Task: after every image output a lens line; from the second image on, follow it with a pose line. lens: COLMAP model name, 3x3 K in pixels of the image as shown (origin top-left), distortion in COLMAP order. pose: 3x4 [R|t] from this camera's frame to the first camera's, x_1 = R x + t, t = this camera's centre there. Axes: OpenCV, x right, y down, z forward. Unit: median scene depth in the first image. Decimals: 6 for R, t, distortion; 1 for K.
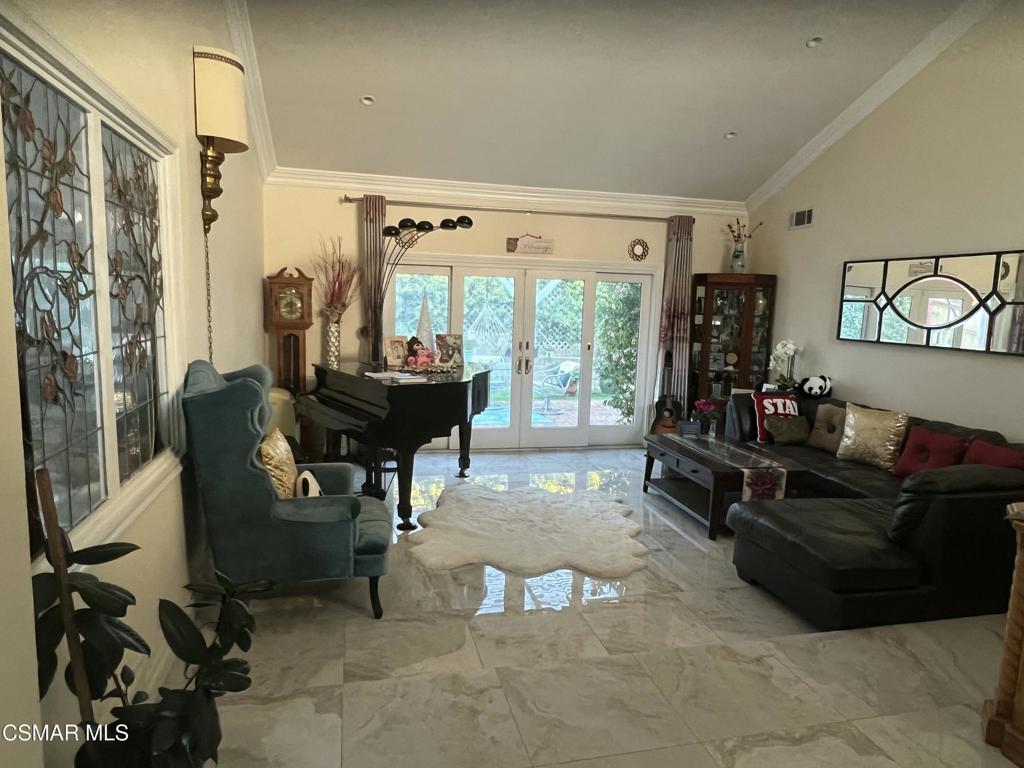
lens RADIAL K [[668.1, 0, 512.0], [0, 668.1, 384.0], [0, 0, 1]] dist [-0.001406, -0.000680]
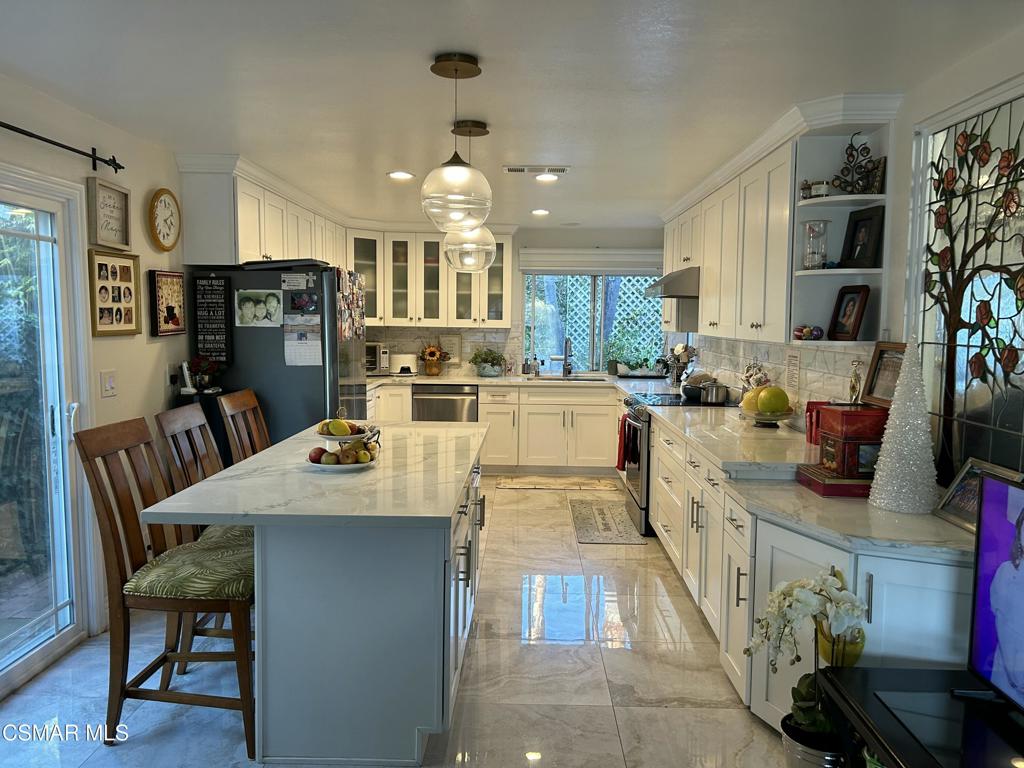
lens RADIAL K [[780.6, 0, 512.0], [0, 780.6, 384.0], [0, 0, 1]] dist [-0.004526, -0.003253]
pose [[-0.964067, -0.060237, 0.258740, -0.232963], [-0.004804, 0.977748, 0.209730, -0.233734], [-0.265616, 0.200951, -0.942903, 2.369439]]
